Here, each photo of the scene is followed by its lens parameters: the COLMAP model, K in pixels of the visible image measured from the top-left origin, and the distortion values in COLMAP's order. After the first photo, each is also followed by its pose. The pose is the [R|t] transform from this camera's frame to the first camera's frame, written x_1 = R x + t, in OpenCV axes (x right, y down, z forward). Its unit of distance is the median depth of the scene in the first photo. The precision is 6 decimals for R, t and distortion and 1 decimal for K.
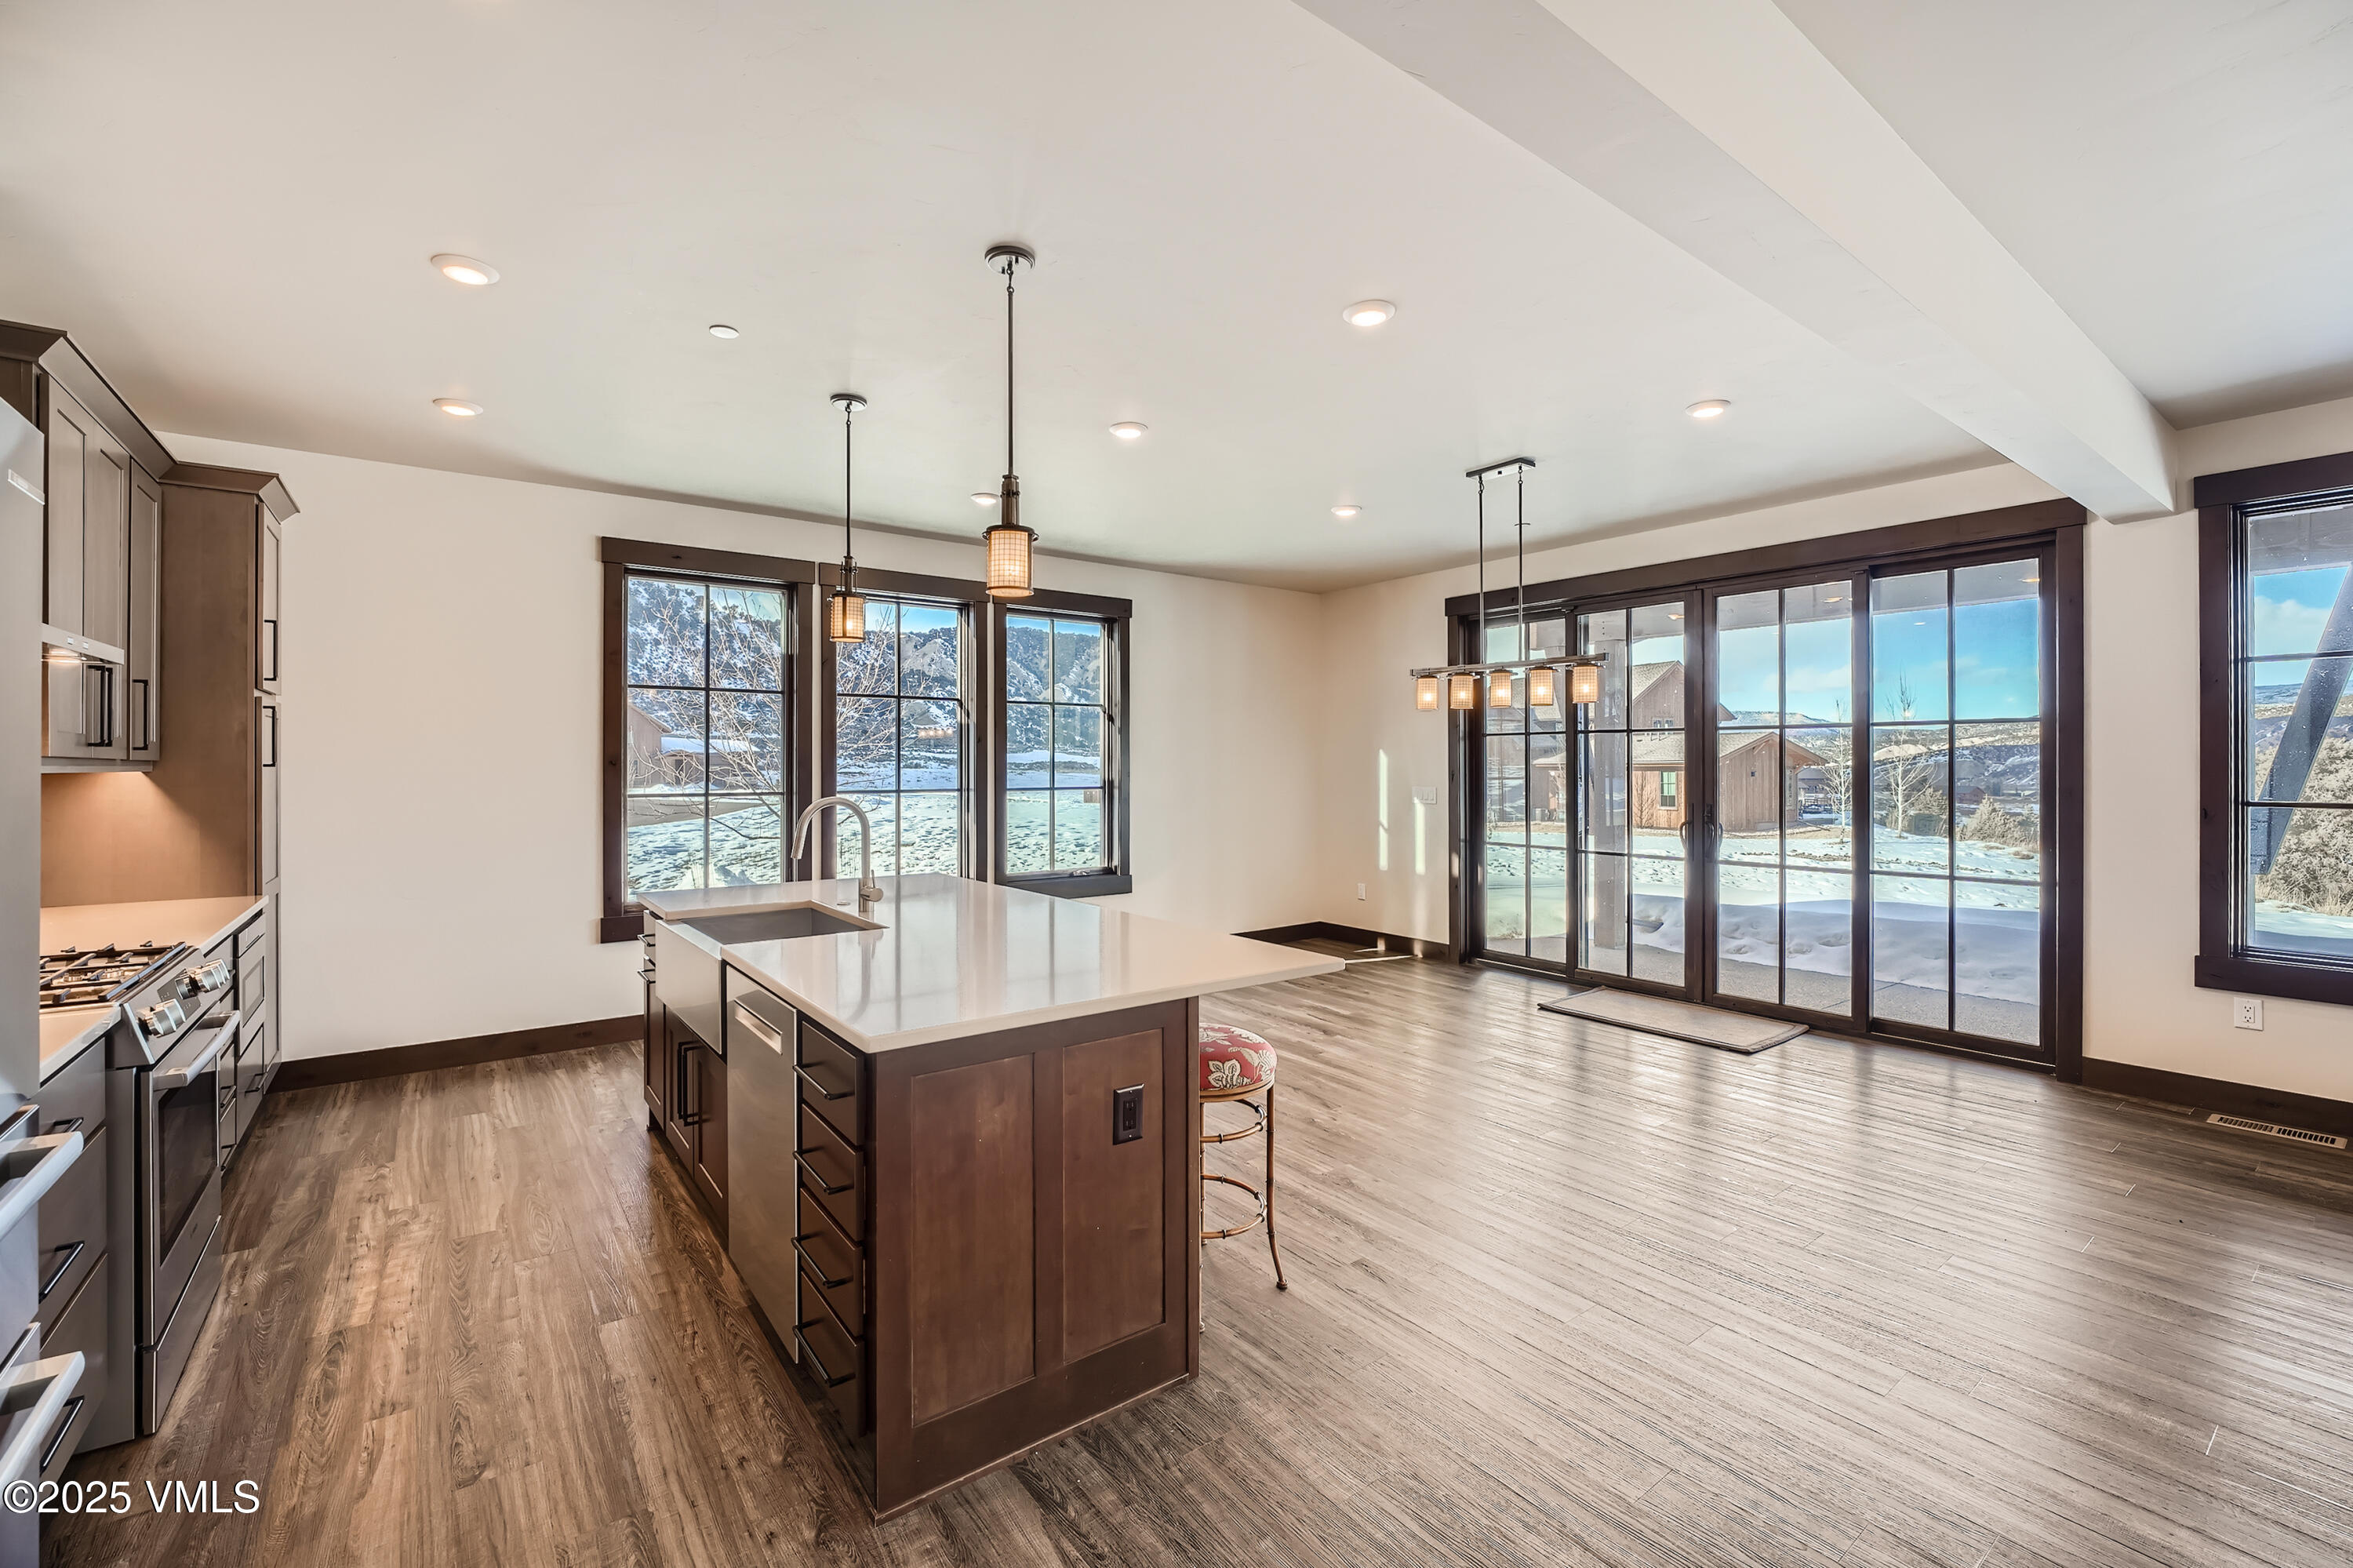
lens RADIAL K [[974.8, 0, 1153.4], [0, 974.8, 764.2], [0, 0, 1]] dist [-0.008325, -0.001165]
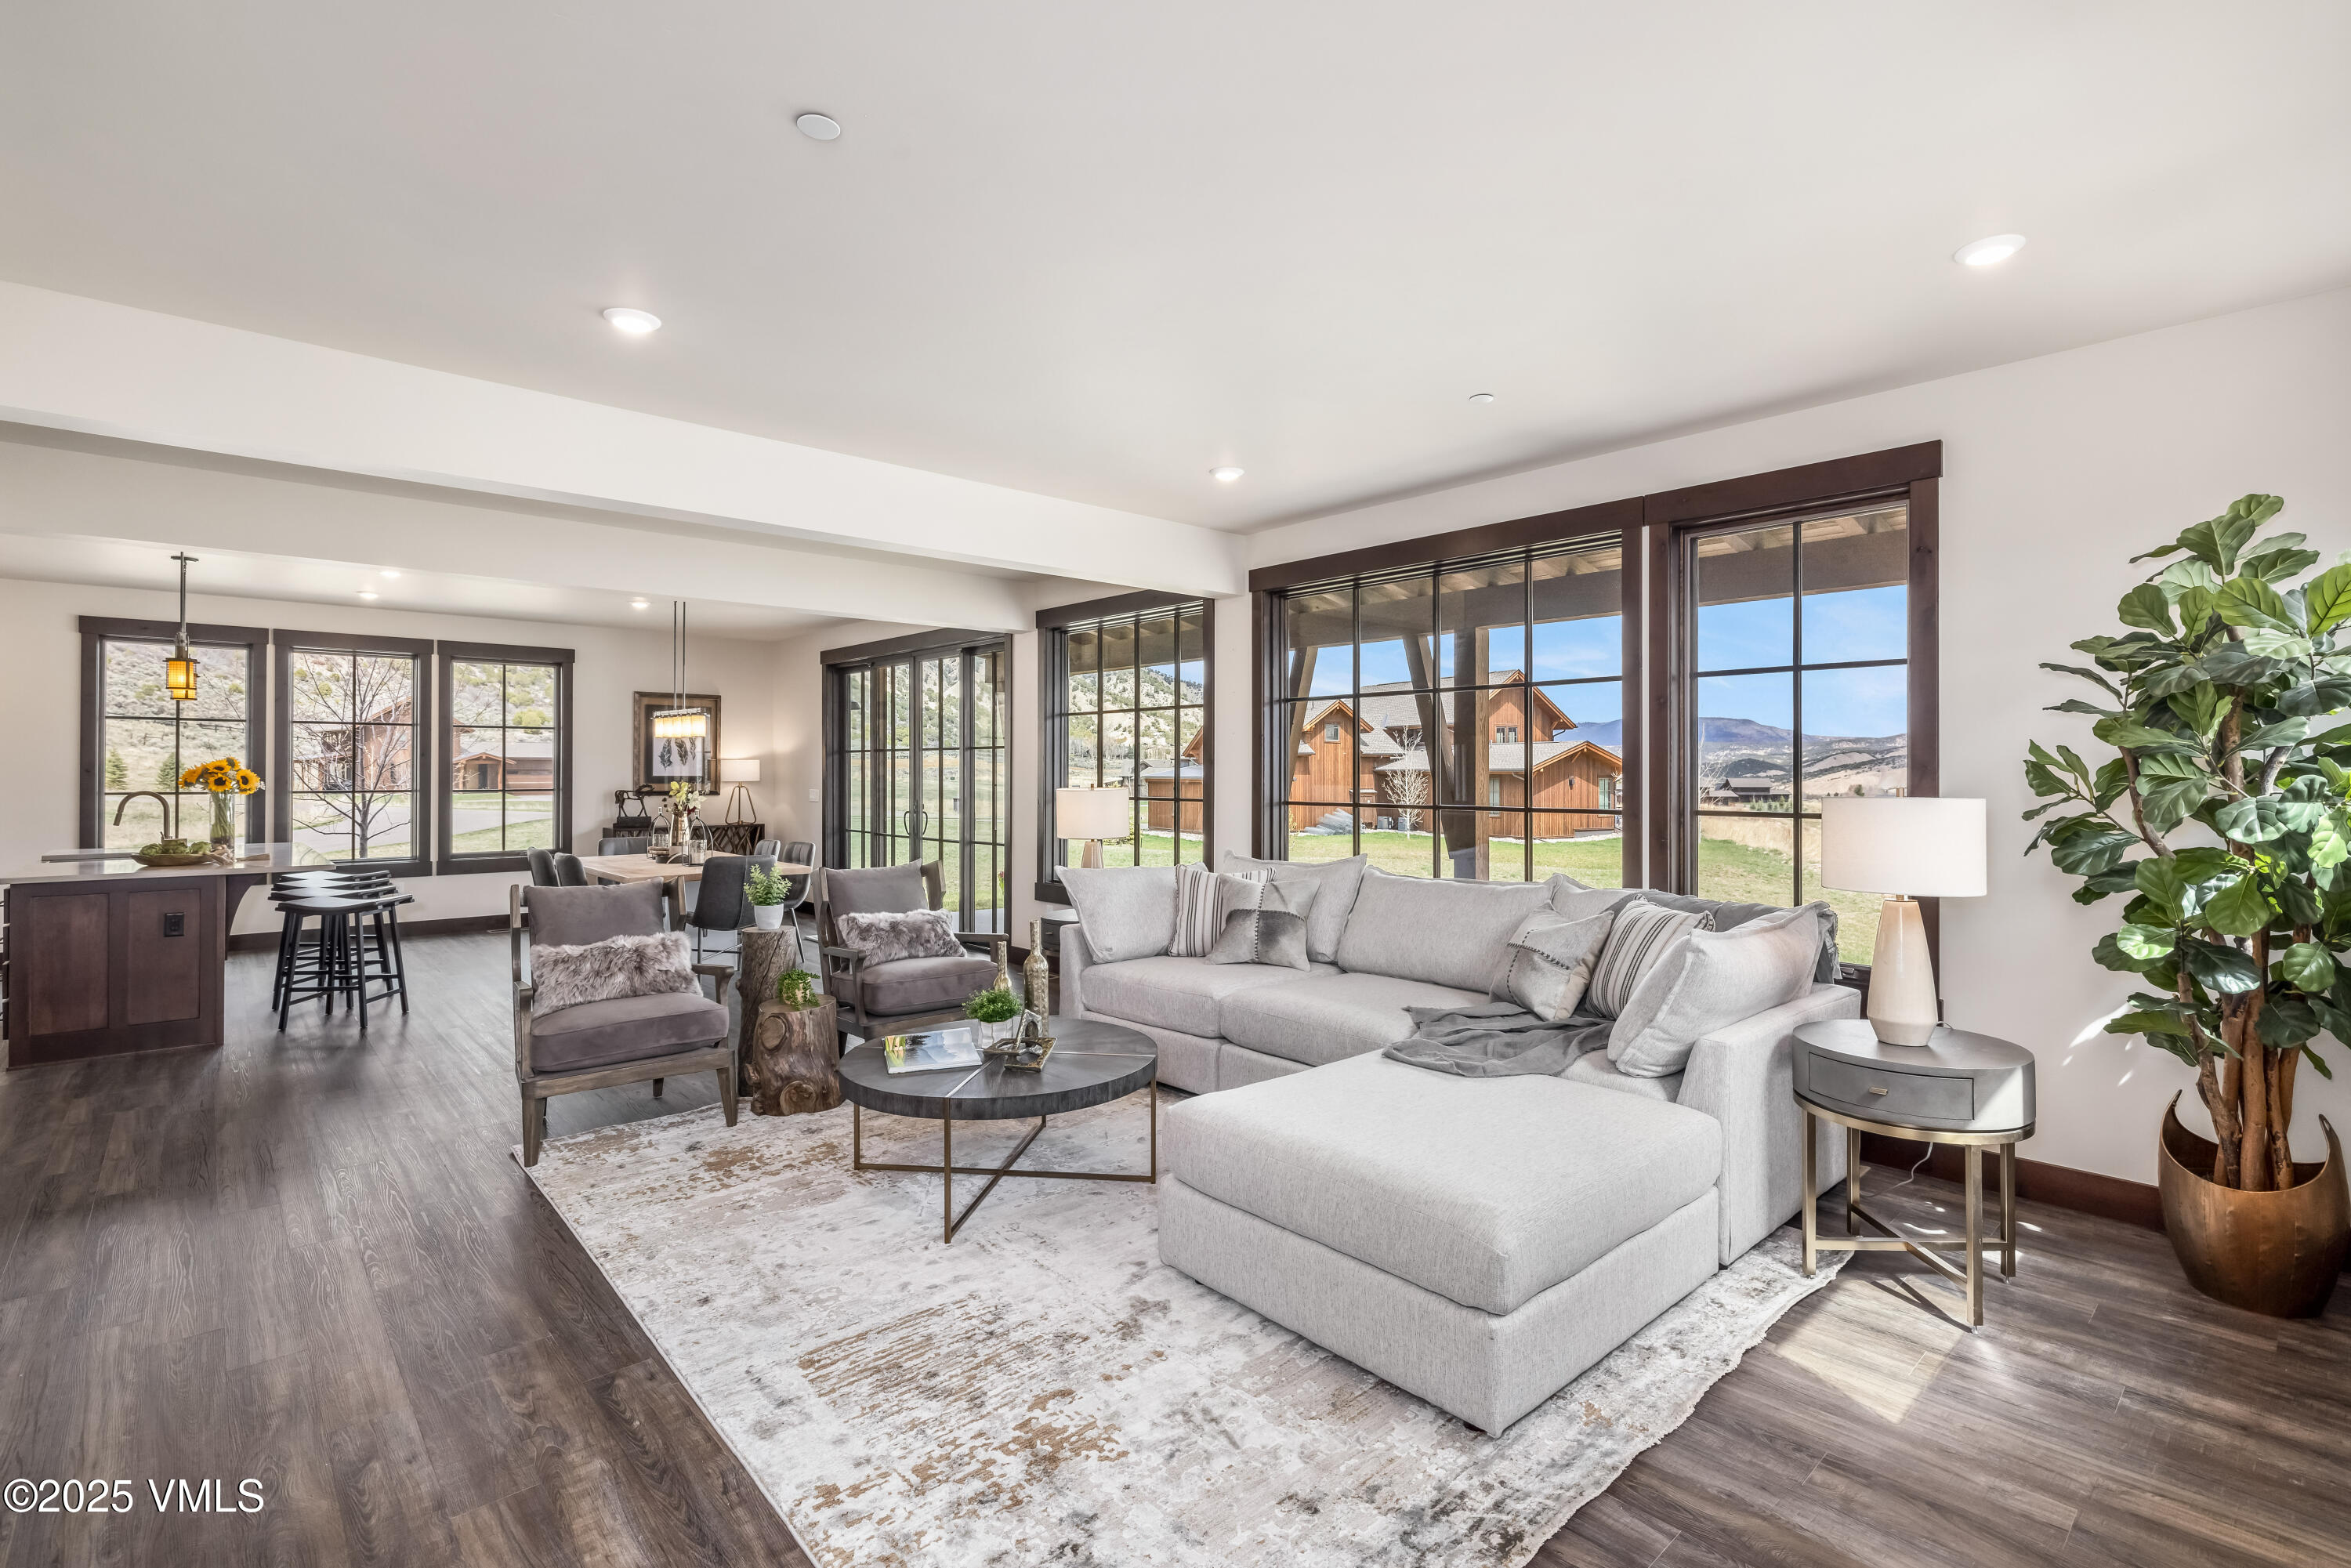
lens RADIAL K [[1077.7, 0, 1189.8], [0, 1077.7, 769.7], [0, 0, 1]] dist [-0.002337, -0.000115]
pose [[0.993933, 0.001978, 0.109971, 1.326032], [-0.002021, 0.999998, 0.000276, -0.009705], [-0.109970, -0.000496, 0.993935, -1.147445]]
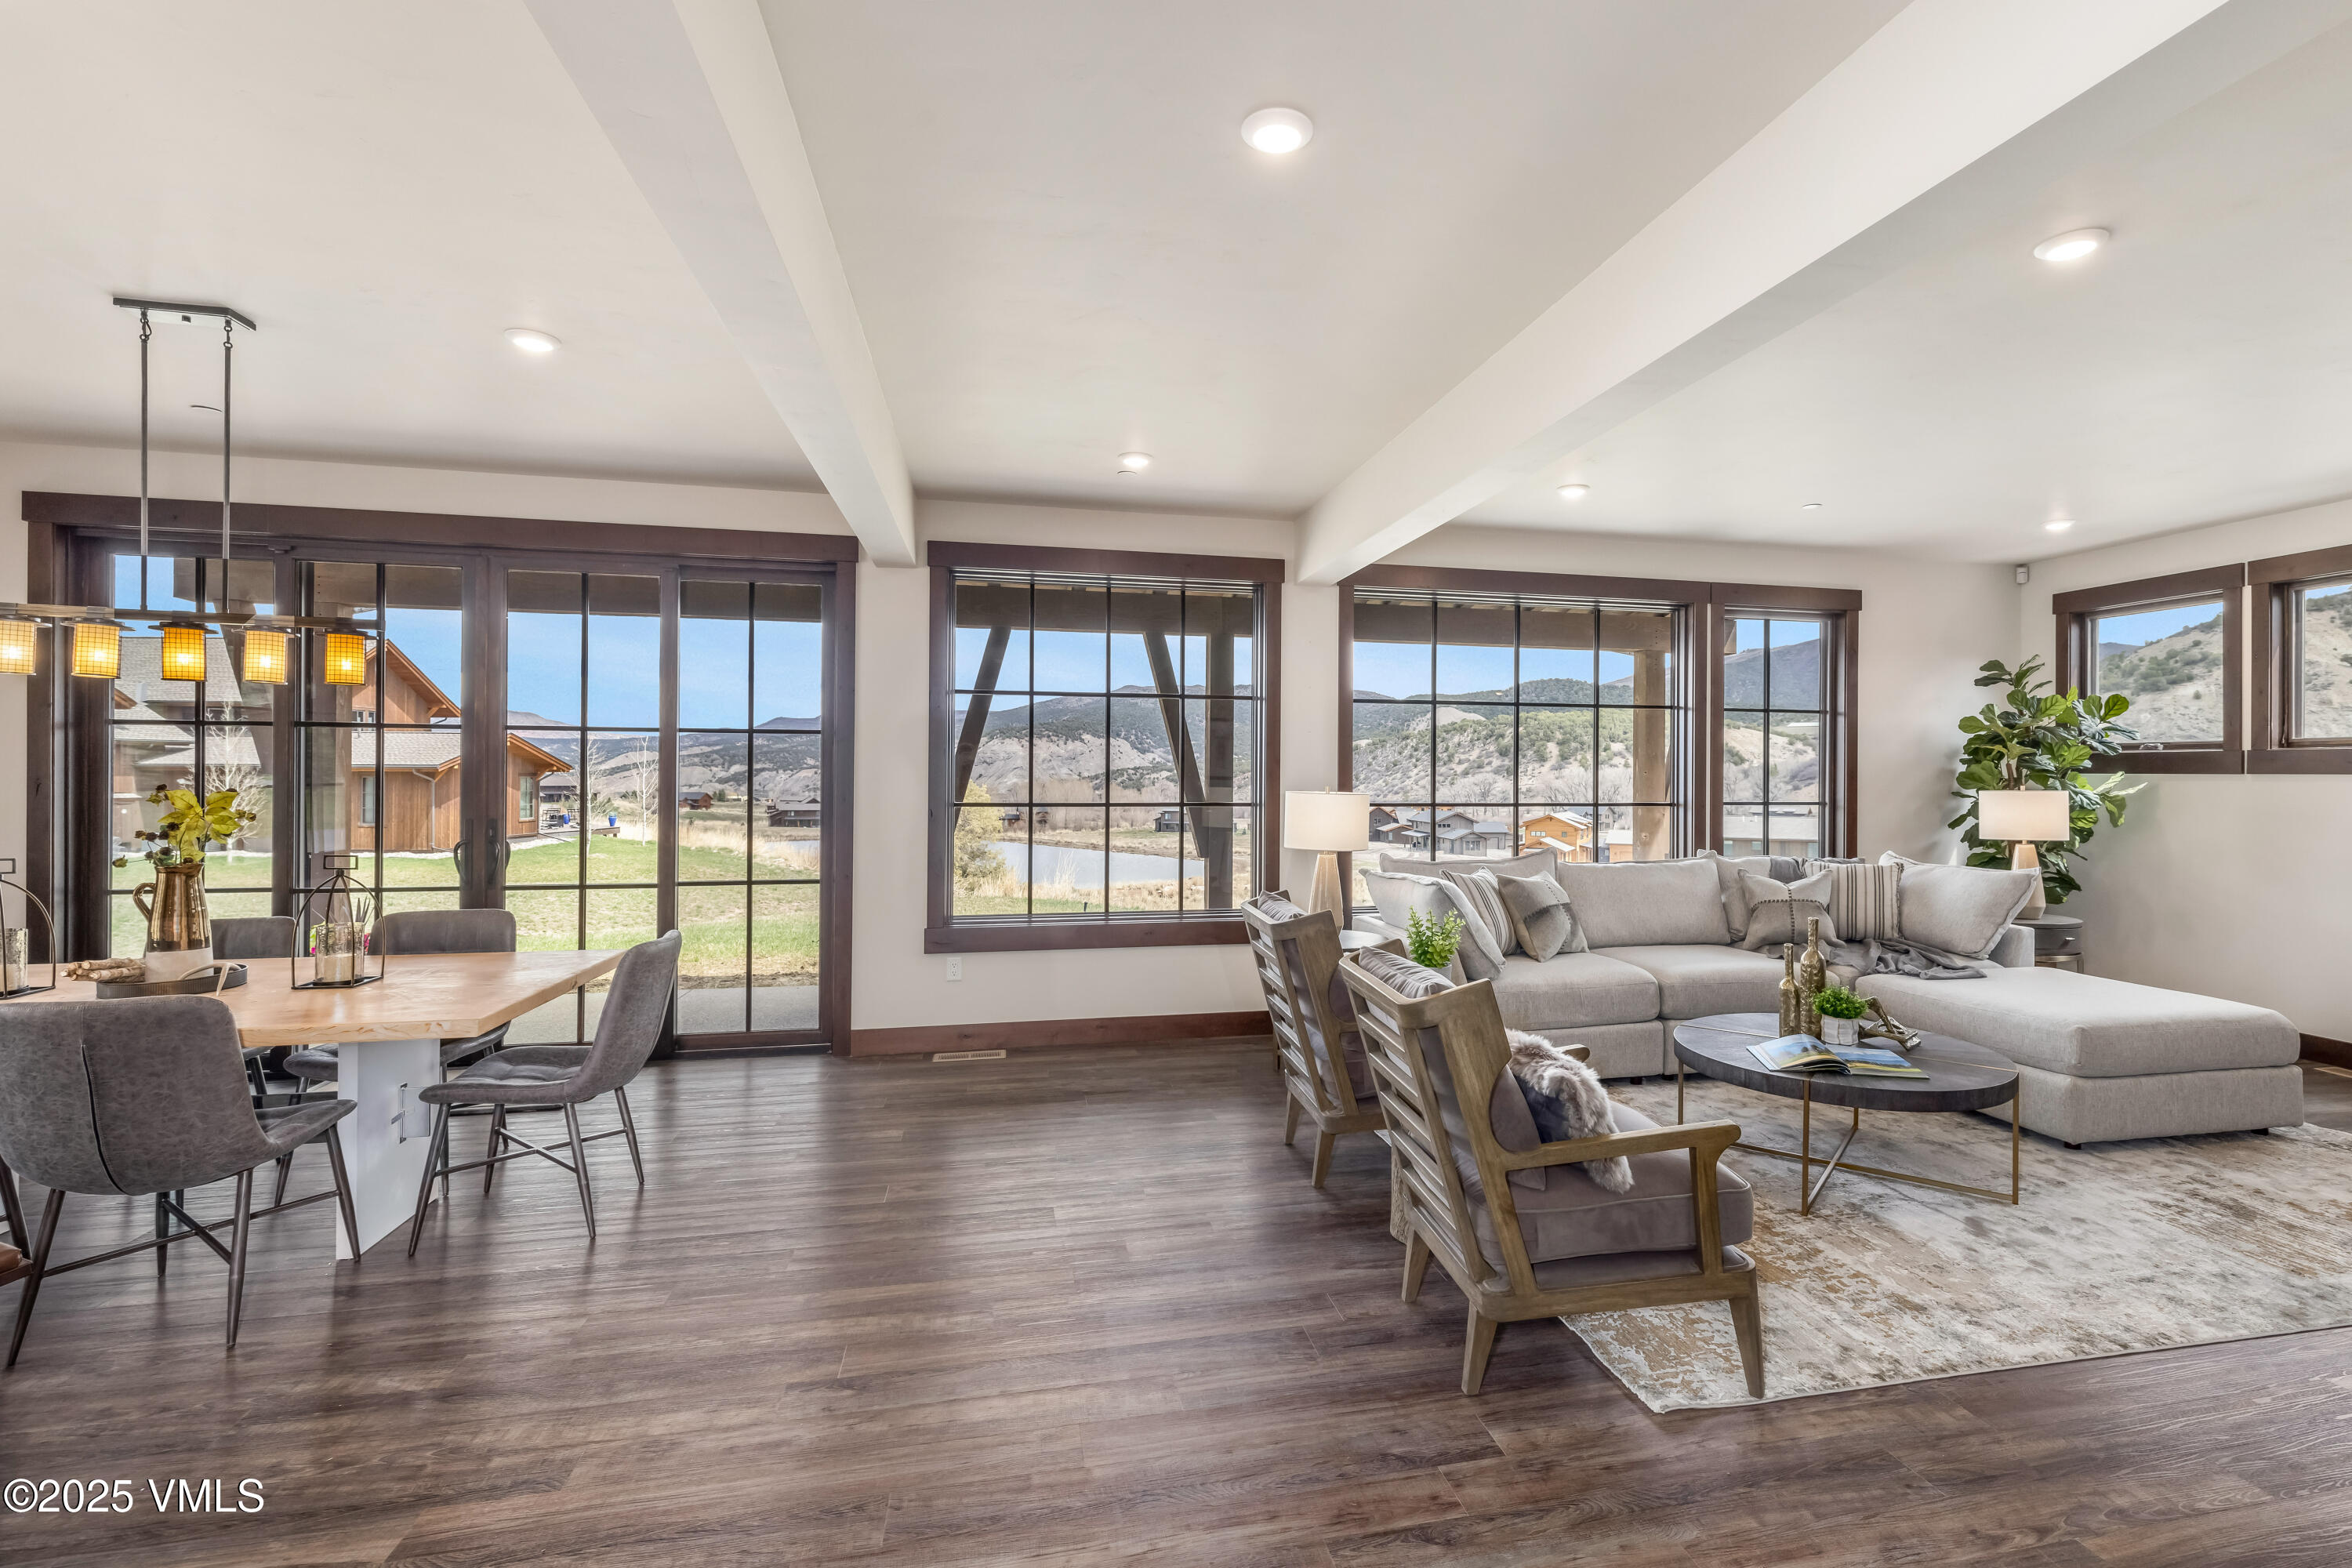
lens RADIAL K [[1089.0, 0, 1244.2], [0, 1089.0, 773.7], [0, 0, 1]] dist [-0.000033, 0.001330]
pose [[0.399376, 0.004809, 0.916775, -0.037706], [-0.008752, 0.999961, -0.001433, -0.001080], [-0.916745, -0.007451, 0.399402, 0.076271]]
